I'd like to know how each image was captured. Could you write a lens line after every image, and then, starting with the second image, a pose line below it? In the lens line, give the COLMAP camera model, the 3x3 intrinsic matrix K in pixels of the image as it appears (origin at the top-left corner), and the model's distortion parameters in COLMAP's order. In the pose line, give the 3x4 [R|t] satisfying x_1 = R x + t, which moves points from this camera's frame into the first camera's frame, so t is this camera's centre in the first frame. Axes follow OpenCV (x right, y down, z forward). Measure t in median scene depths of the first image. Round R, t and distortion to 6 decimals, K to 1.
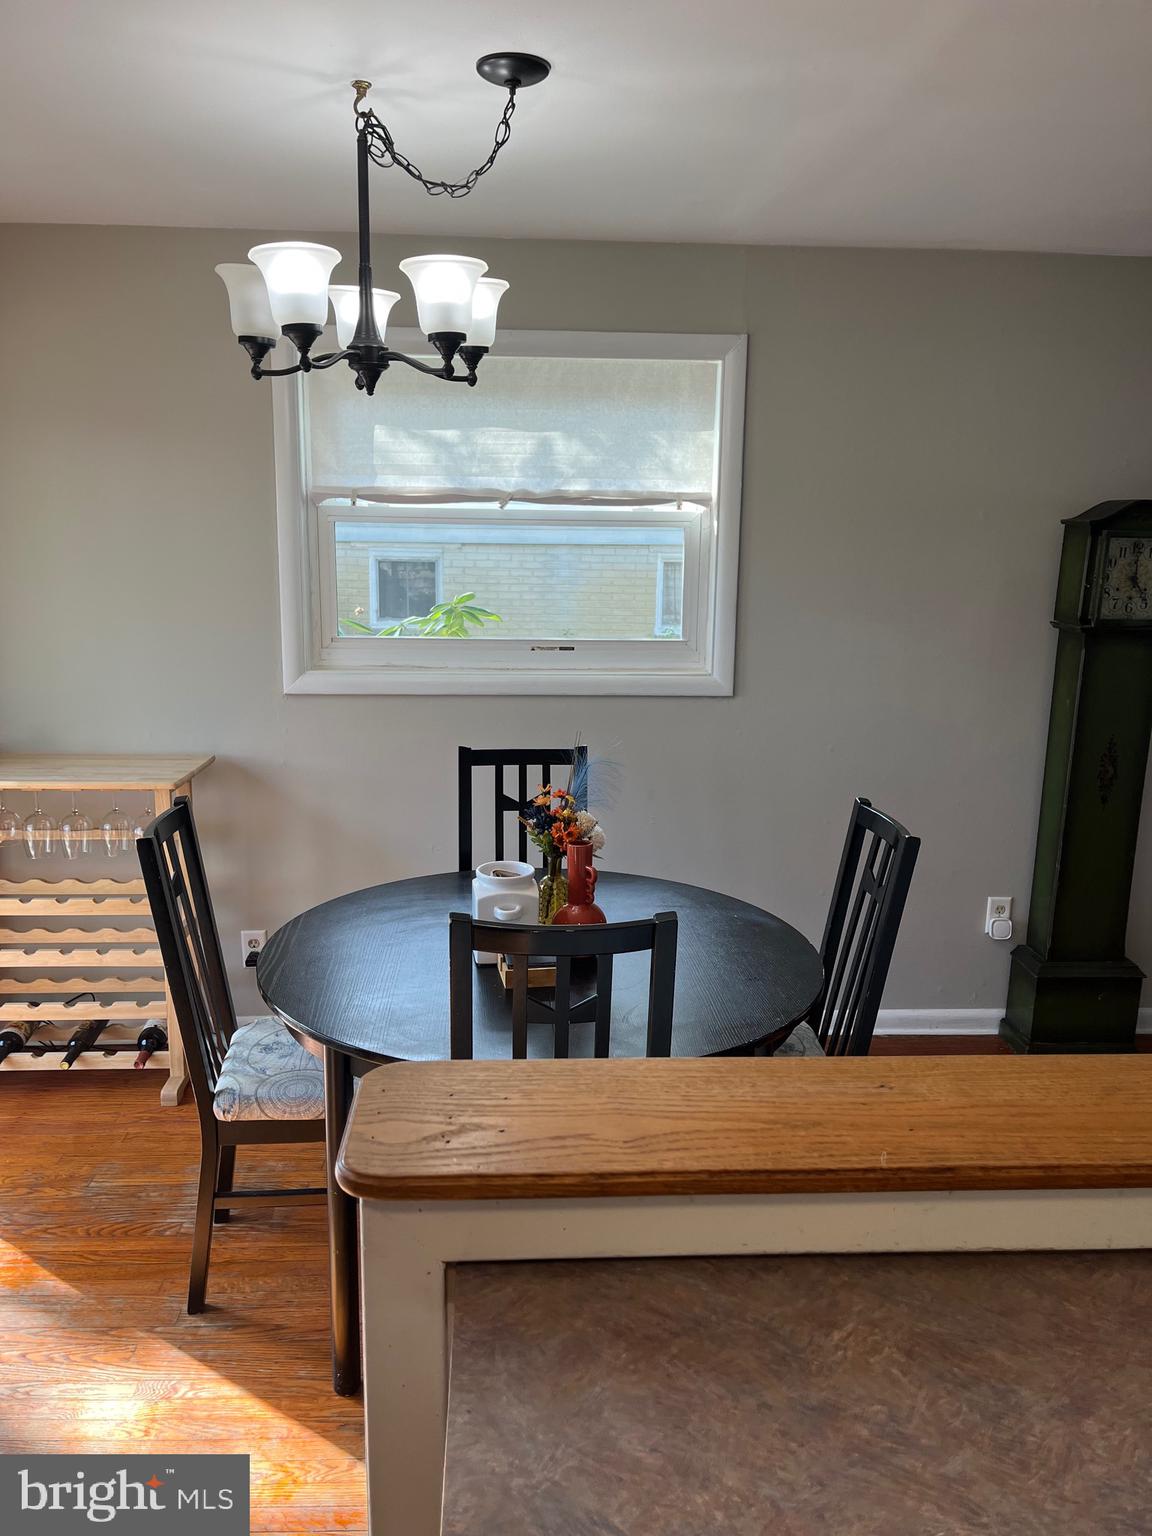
lens RADIAL K [[1167.6, 0, 576.0], [0, 1167.6, 777.7], [0, 0, 1]] dist [0.063634, -0.085689]
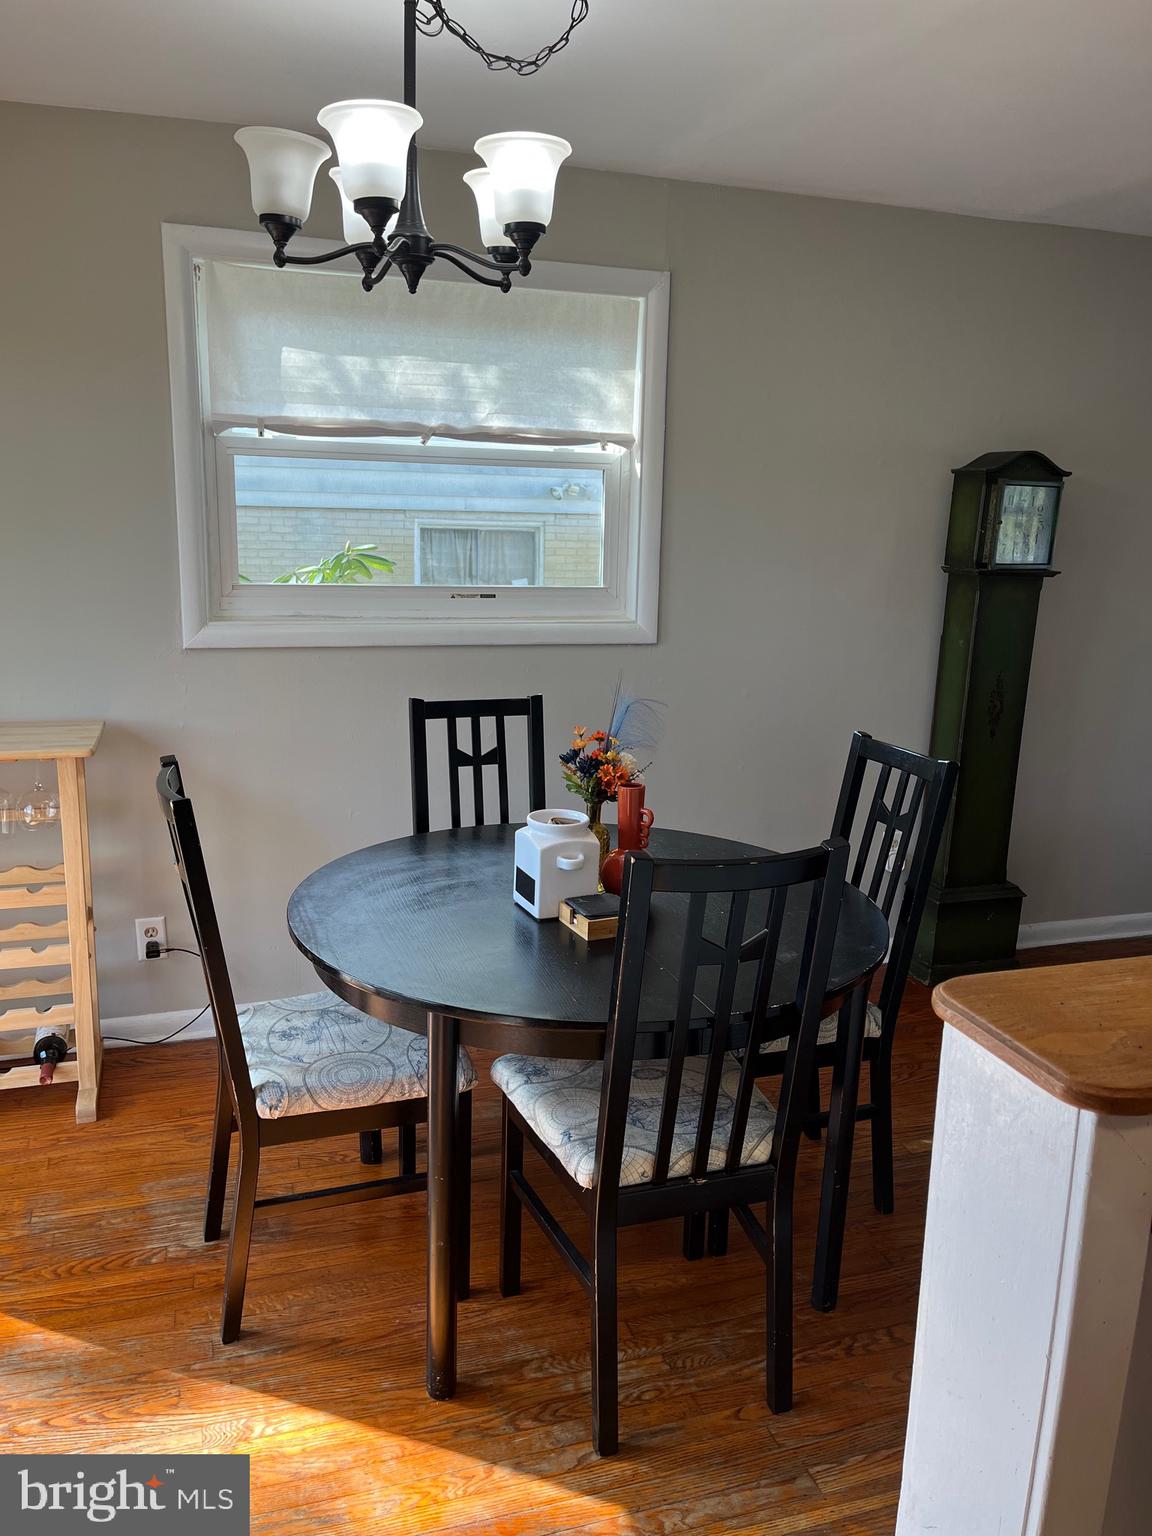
lens RADIAL K [[1167.6, 0, 581.1], [0, 1167.6, 774.6], [0, 0, 1]] dist [0.063634, -0.085689]
pose [[0.965923, -0.046526, 0.254613, -0.221246], [0.042155, 0.998855, 0.022600, 0.019190], [-0.255373, -0.011096, 0.966779, 0.072756]]
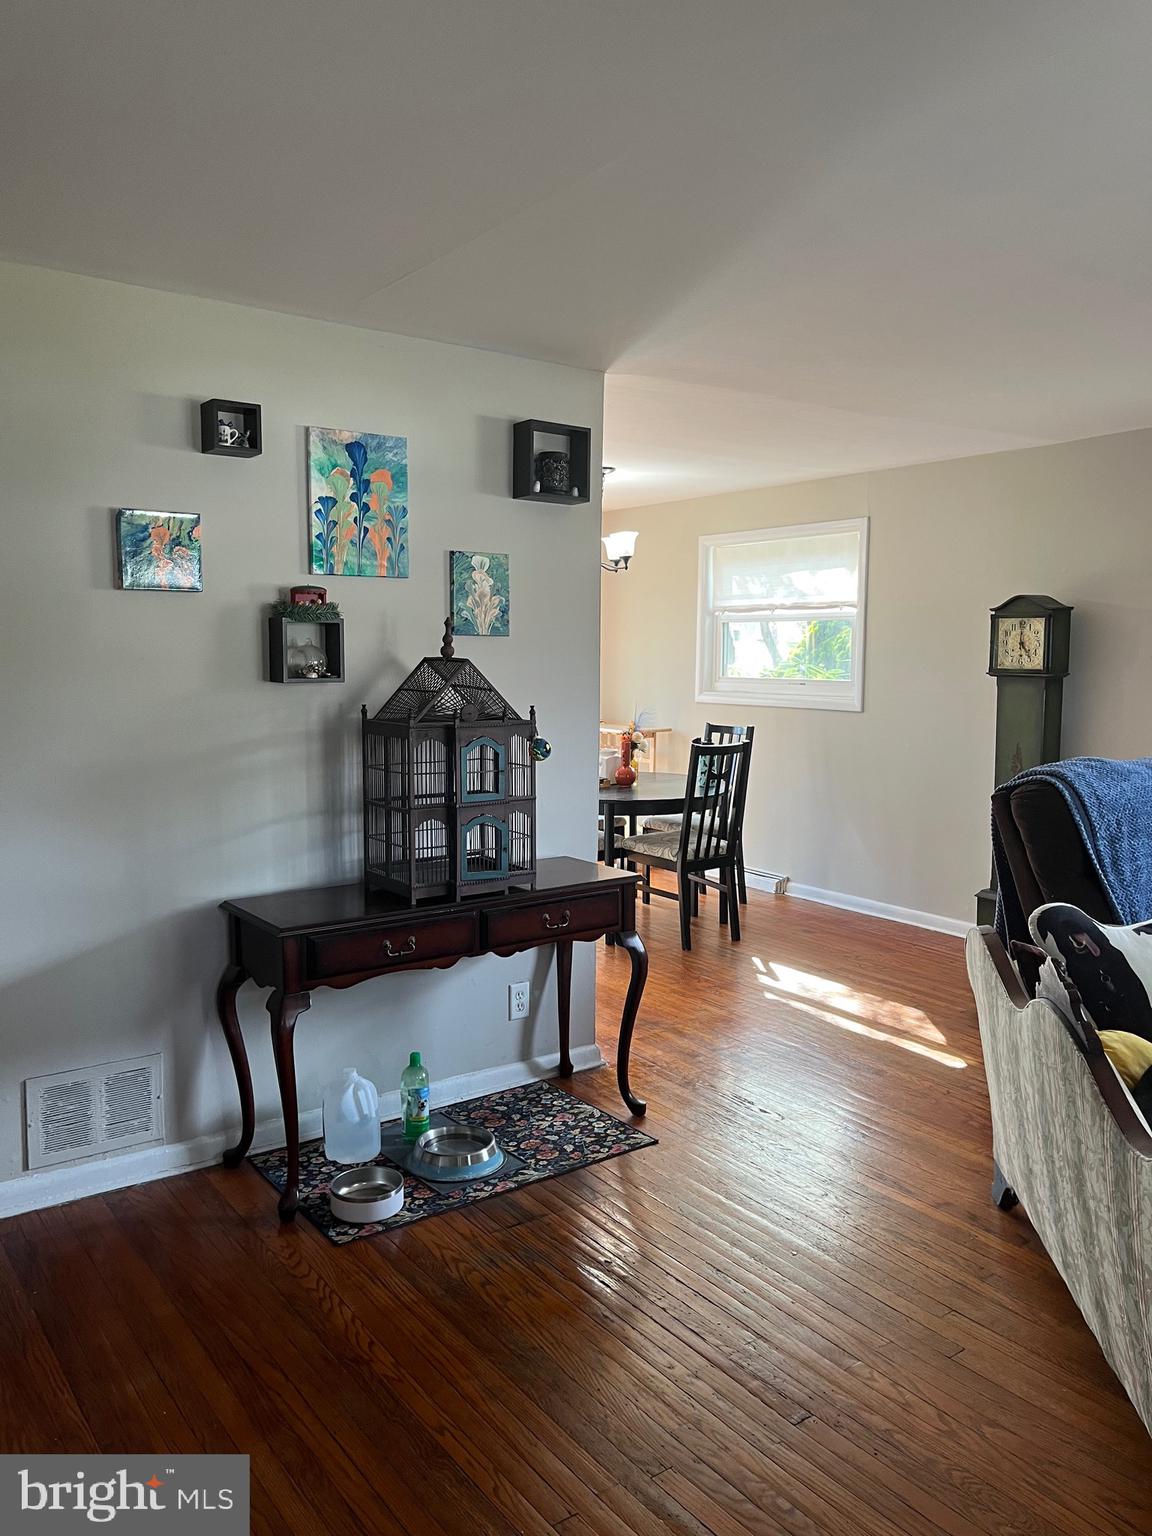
lens RADIAL K [[1167.6, 0, 576.0], [0, 1167.6, 769.9], [0, 0, 1]] dist [0.063634, -0.085689]
pose [[0.528167, 0.077297, -0.845615, 1.695493], [-0.162322, 0.986674, -0.011194, 0.127633], [0.833481, 0.143175, 0.533676, -0.355203]]
